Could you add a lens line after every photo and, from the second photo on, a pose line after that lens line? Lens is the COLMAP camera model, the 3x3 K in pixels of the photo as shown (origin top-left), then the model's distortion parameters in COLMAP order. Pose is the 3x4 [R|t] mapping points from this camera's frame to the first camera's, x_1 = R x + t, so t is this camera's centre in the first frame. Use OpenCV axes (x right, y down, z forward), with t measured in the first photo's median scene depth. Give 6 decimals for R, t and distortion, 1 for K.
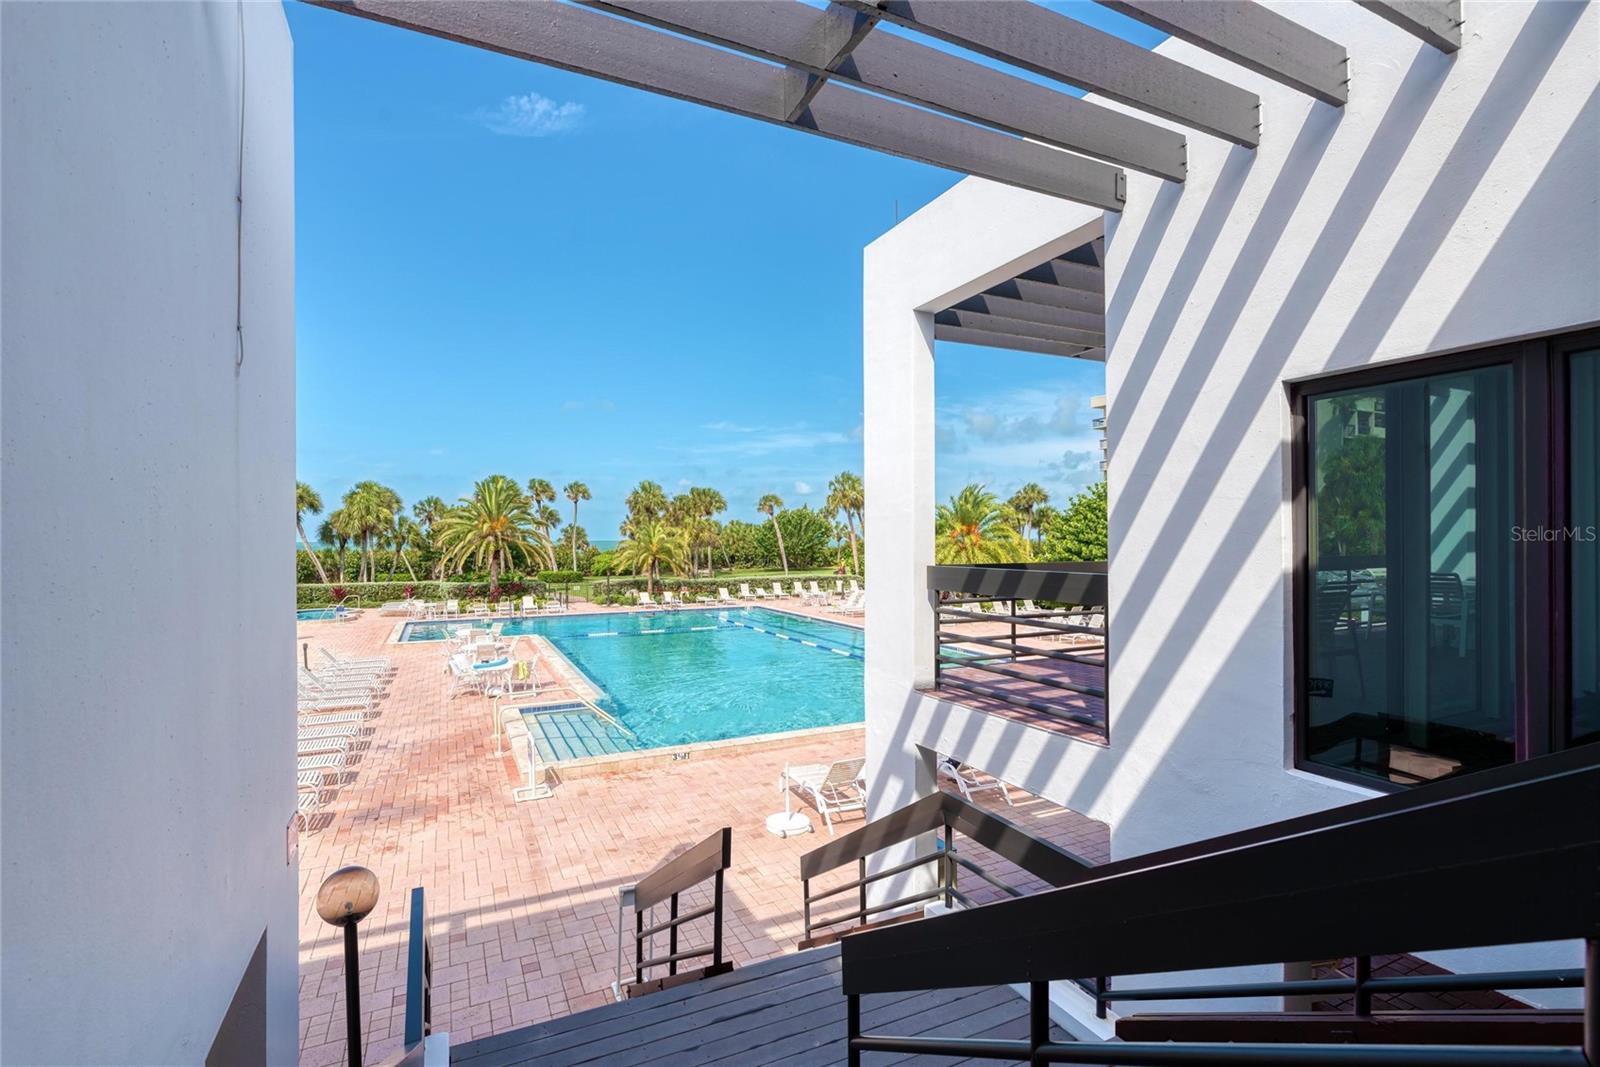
lens RADIAL K [[738.9, 0, 801.9], [0, 738.9, 545.8], [0, 0, 1]] dist [-0.006252, 0.000380]
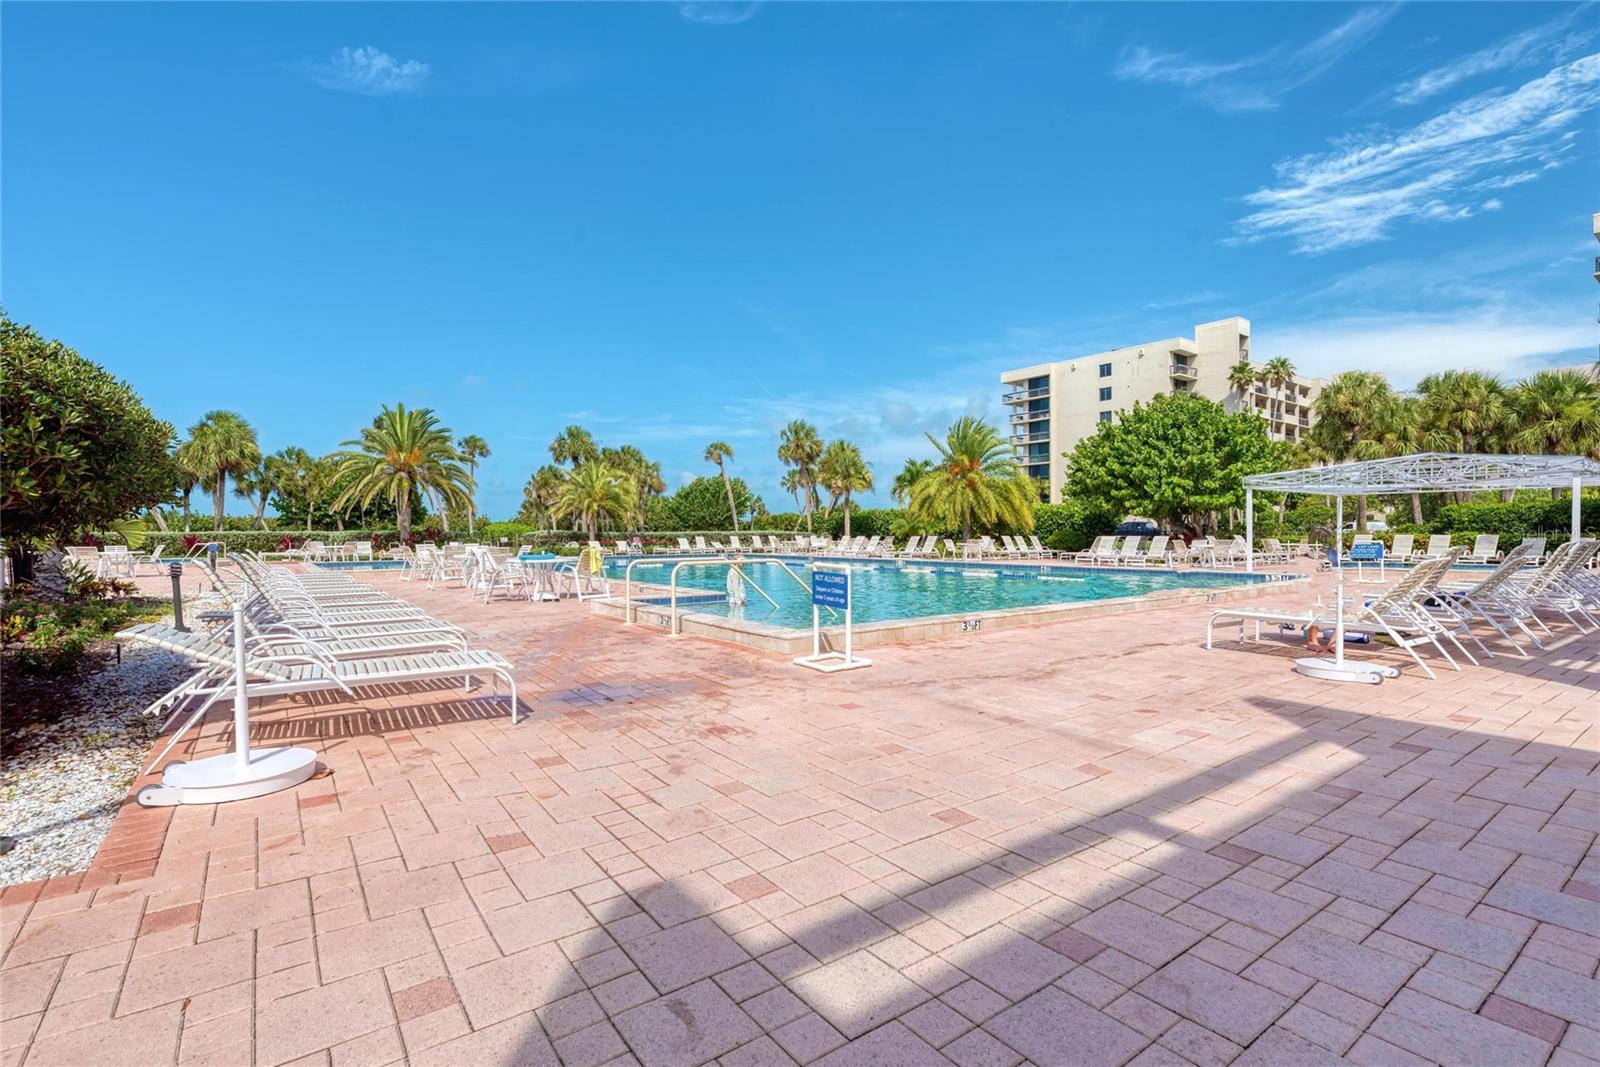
lens RADIAL K [[738.9, 0, 800.0], [0, 738.9, 544.9], [0, 0, 1]] dist [-0.006252, 0.000380]
pose [[0.984225, -0.001891, 0.176912, -0.113563], [0.000824, 0.999981, 0.006107, 0.054914], [-0.176920, -0.005865, 0.984208, 0.098833]]
